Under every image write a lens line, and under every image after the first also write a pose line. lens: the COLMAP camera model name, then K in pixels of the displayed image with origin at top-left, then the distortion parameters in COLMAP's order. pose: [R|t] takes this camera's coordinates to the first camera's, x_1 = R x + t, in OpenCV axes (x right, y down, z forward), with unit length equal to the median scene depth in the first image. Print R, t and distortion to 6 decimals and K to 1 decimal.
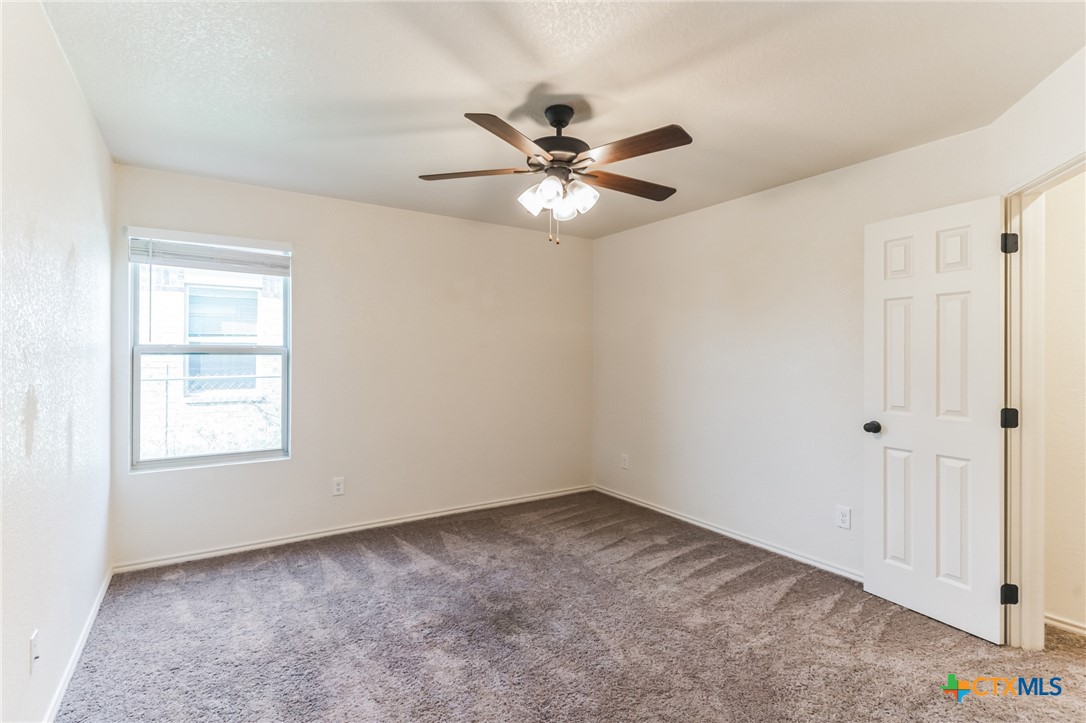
lens RADIAL K [[527.3, 0, 543.8], [0, 527.3, 357.7], [0, 0, 1]] dist [0.001921, -0.000602]
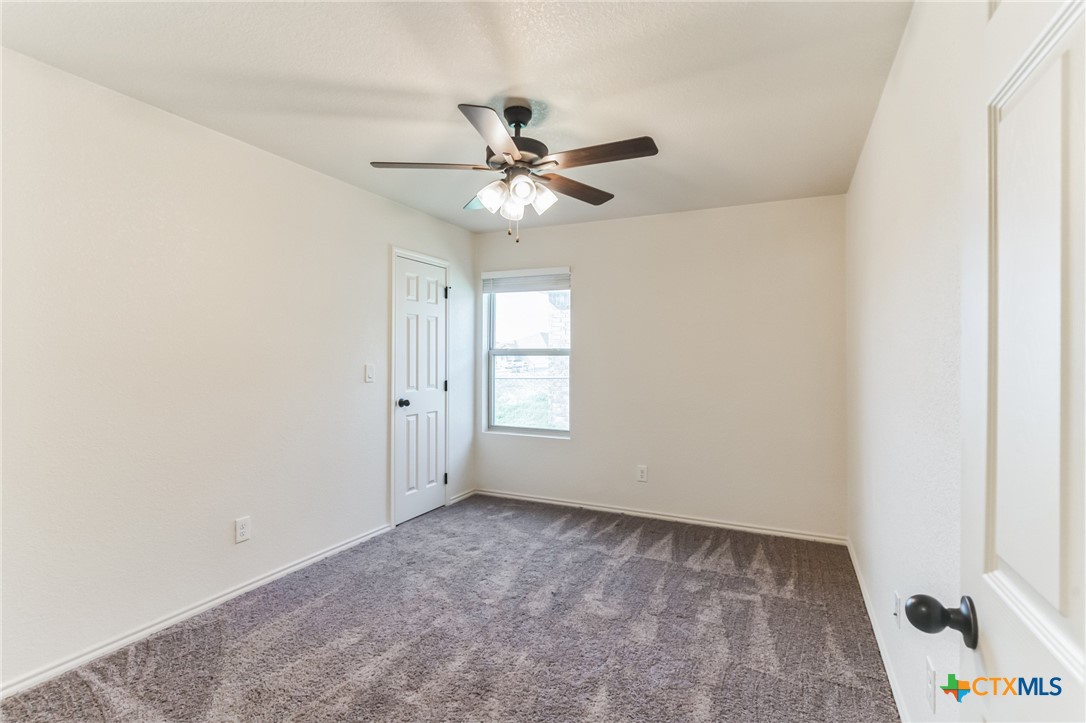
lens RADIAL K [[527.3, 0, 540.0], [0, 527.3, 360.4], [0, 0, 1]] dist [0.001921, -0.000602]
pose [[0.506905, 0.005216, -0.861986, 0.826614], [-0.010702, 0.999943, -0.000243, 0.008855], [0.861936, 0.009348, 0.506931, 0.469784]]
